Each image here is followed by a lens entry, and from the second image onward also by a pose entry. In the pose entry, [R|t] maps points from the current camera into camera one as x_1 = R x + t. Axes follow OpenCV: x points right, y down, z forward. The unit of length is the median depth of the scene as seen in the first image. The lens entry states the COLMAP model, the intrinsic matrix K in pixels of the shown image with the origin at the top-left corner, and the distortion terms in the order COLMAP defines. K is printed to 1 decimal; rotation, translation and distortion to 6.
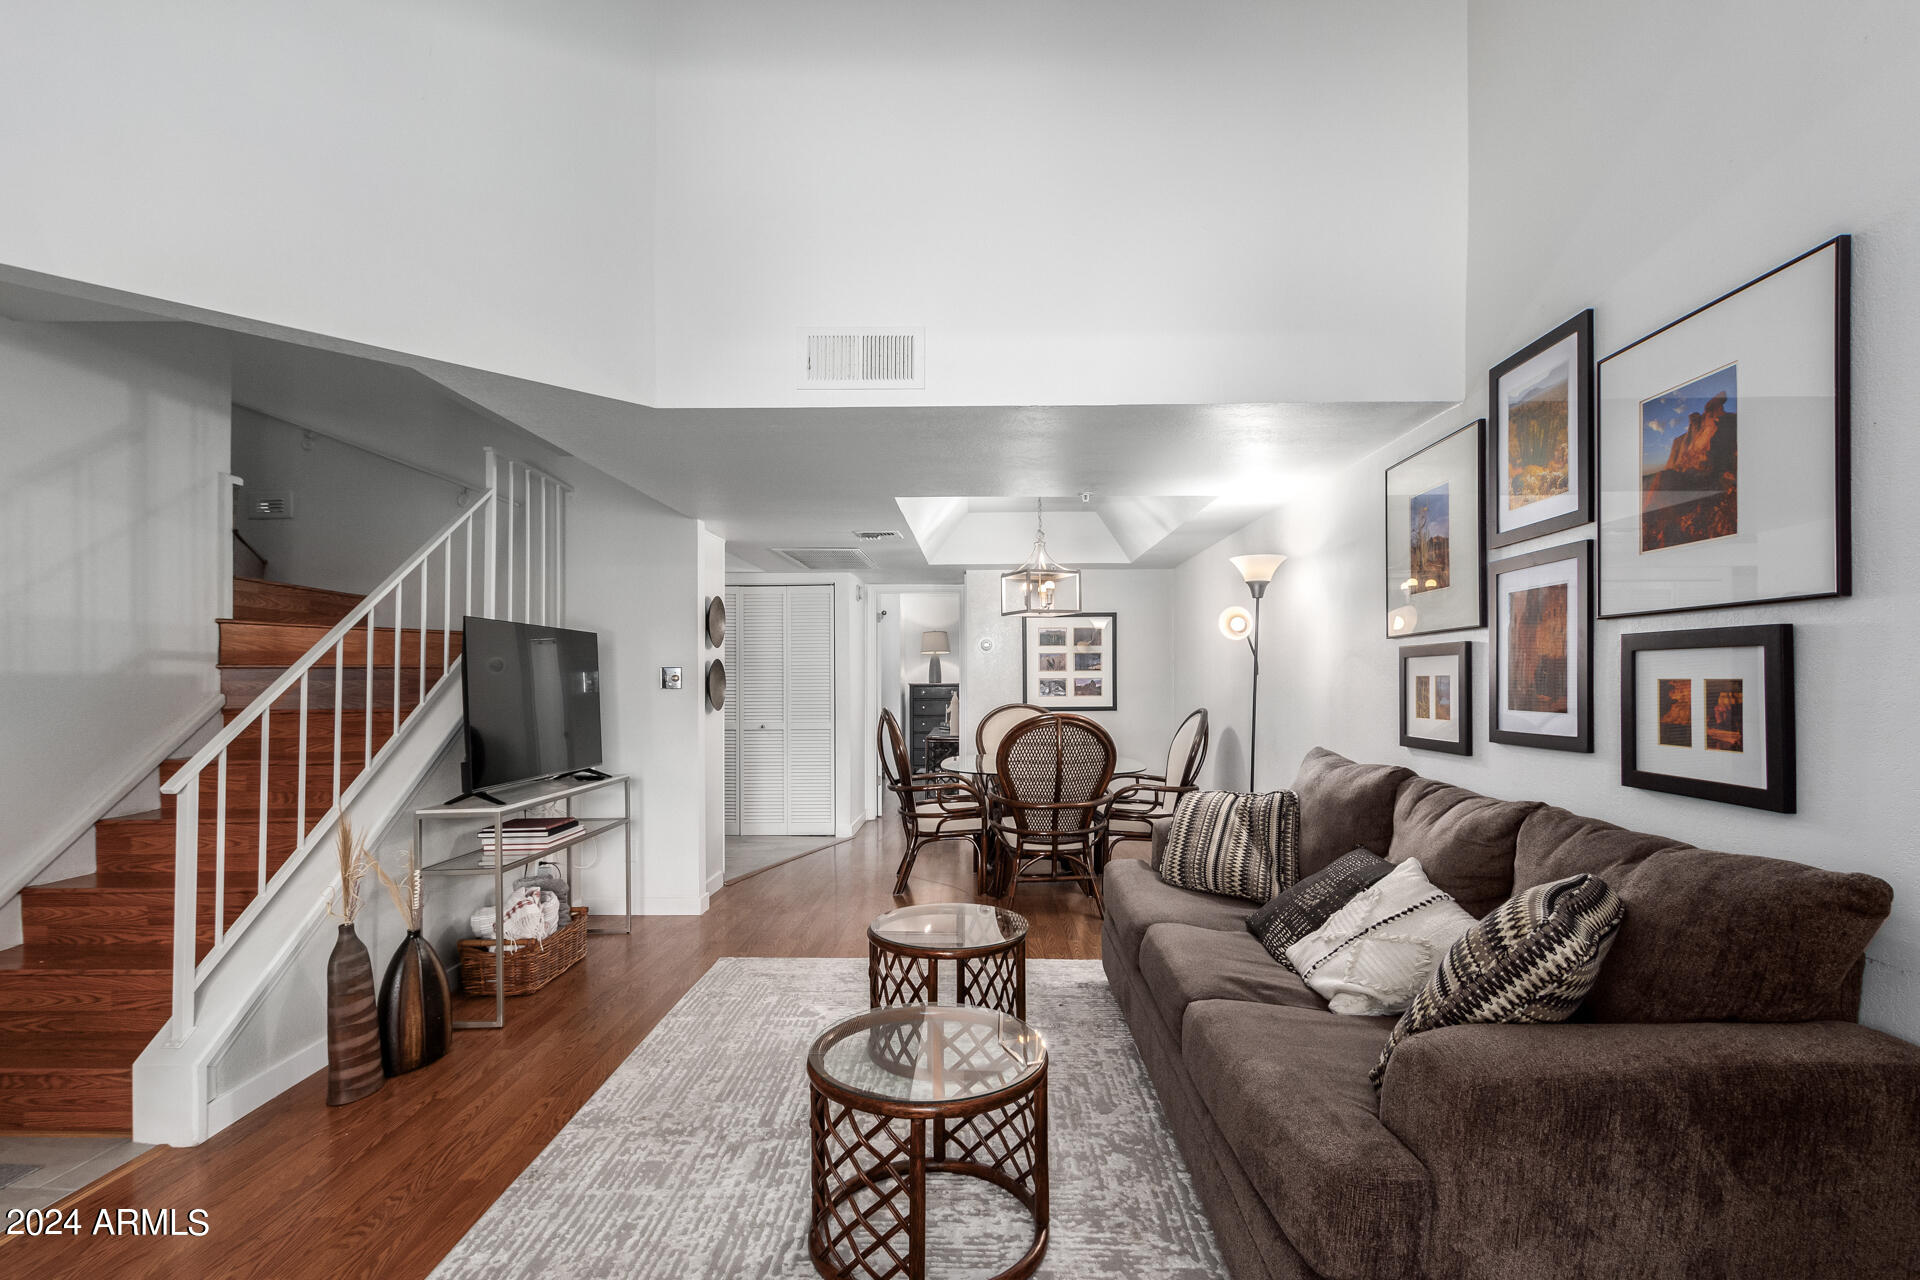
lens RADIAL K [[922.4, 0, 953.2], [0, 922.4, 667.3], [0, 0, 1]] dist [0.016772, -0.003777]
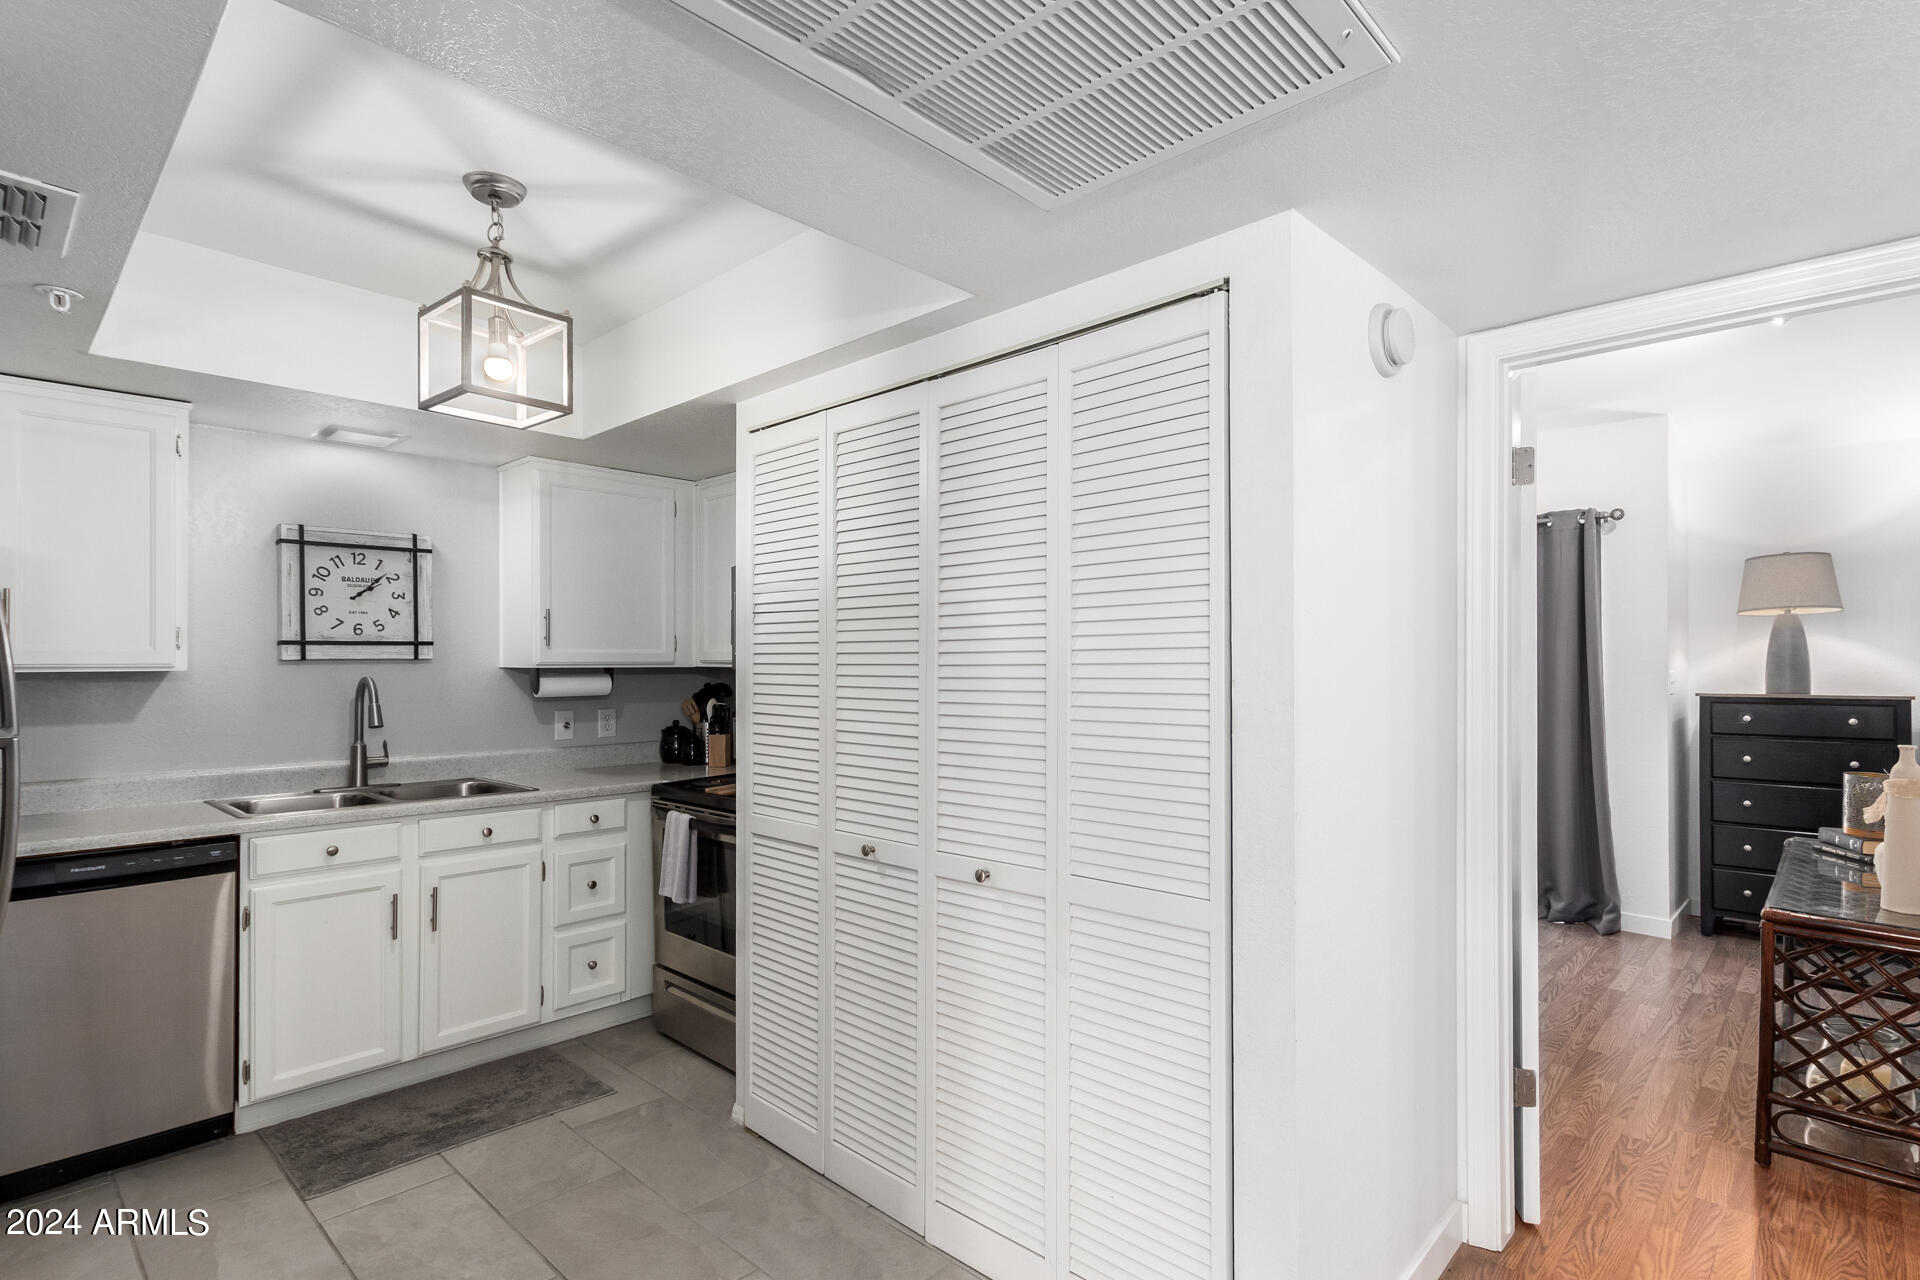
lens RADIAL K [[922.4, 0, 952.5], [0, 922.4, 664.2], [0, 0, 1]] dist [0.016772, -0.003777]
pose [[0.744018, 0.002906, -0.668154, -0.094955], [0.007538, 0.999890, 0.012743, -0.004530], [0.668117, -0.014517, 0.743914, 2.537878]]
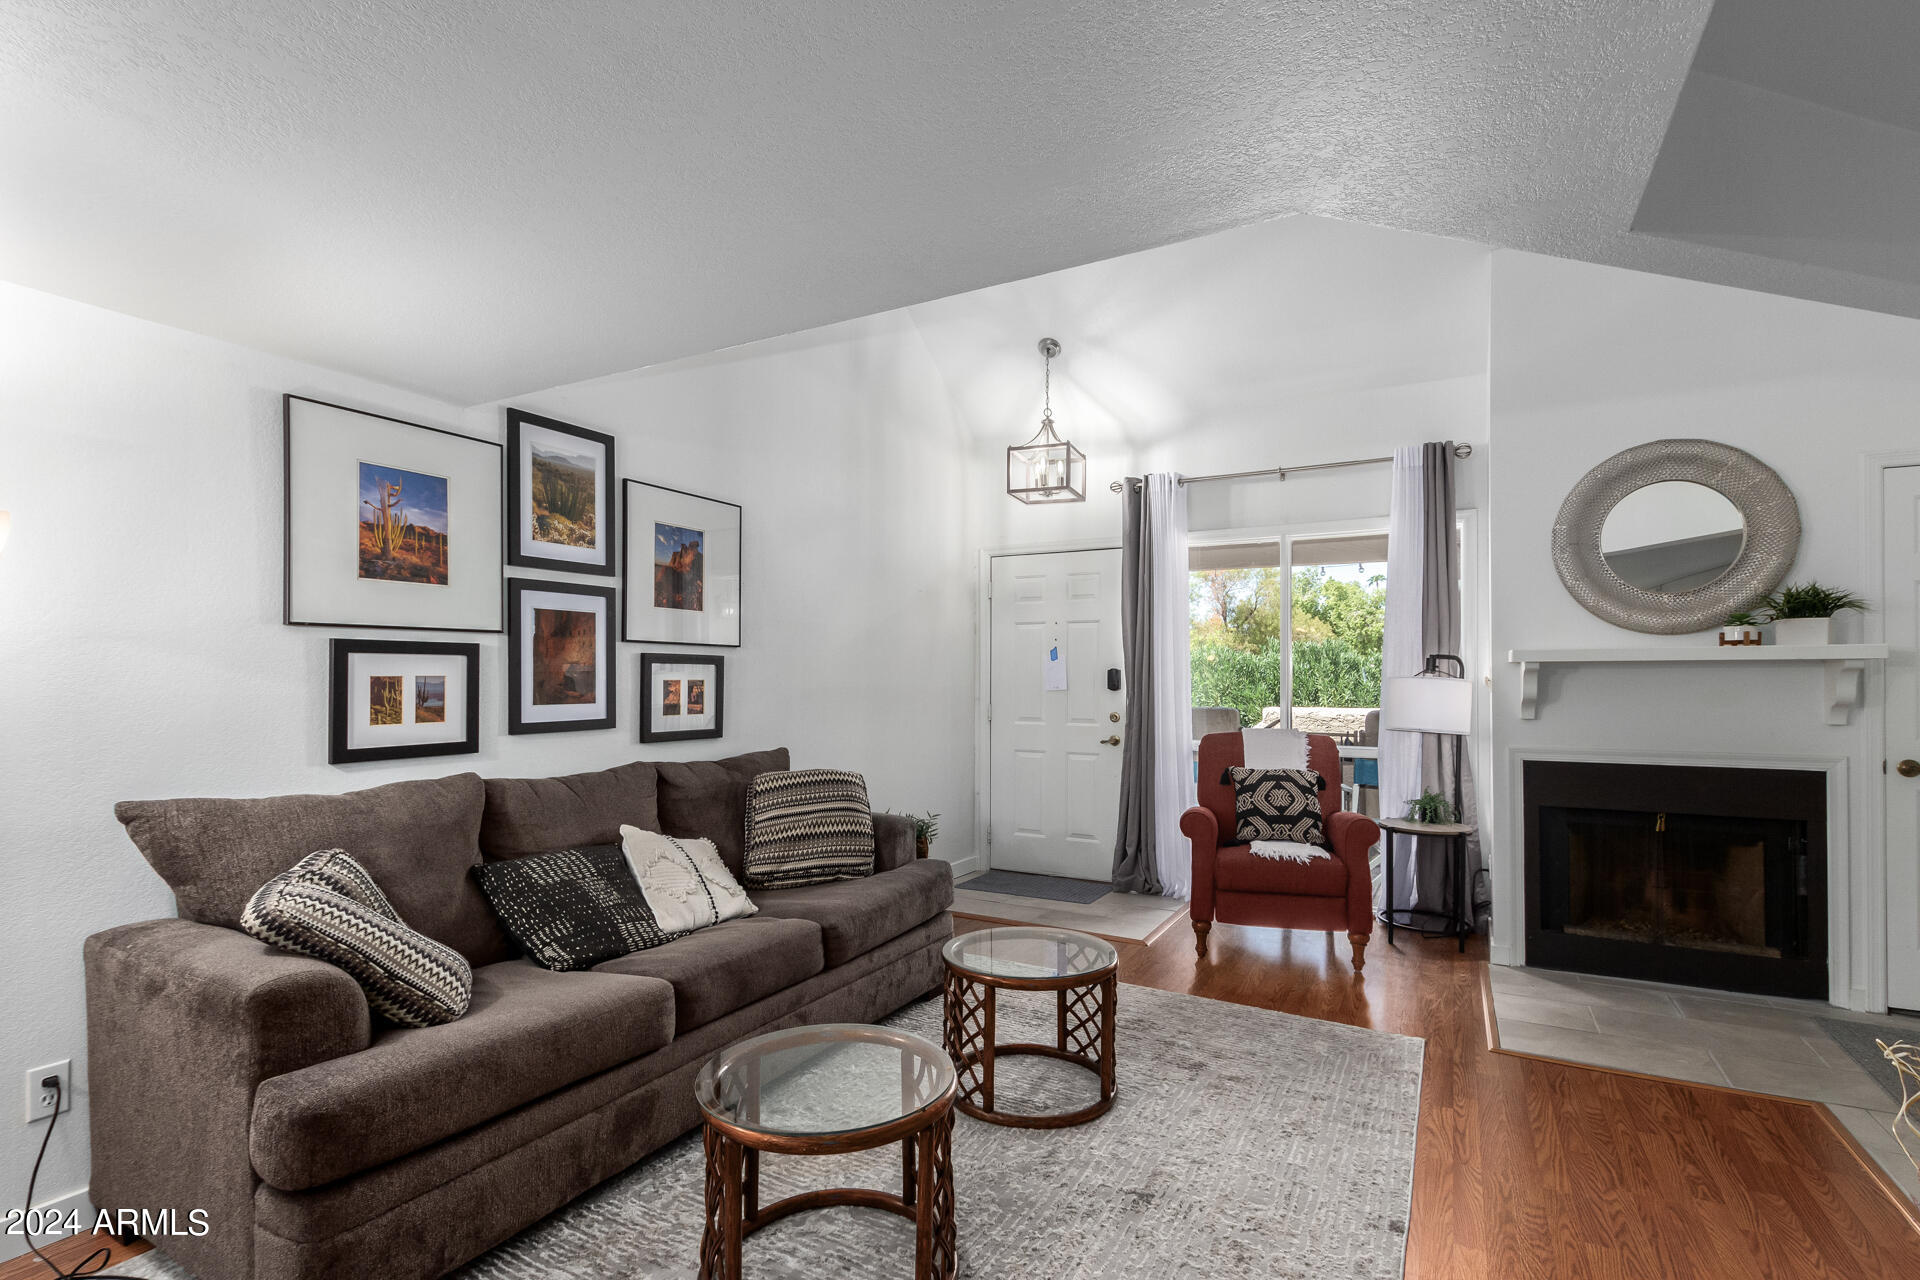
lens RADIAL K [[894.8, 0, 964.3], [0, 894.8, 670.1], [0, 0, 1]] dist [0.018492, -0.006592]
pose [[-0.887228, 0.003965, 0.461314, -0.505056], [-0.006462, 0.999758, -0.021020, 0.024230], [-0.461286, -0.021631, -0.886988, 2.038488]]
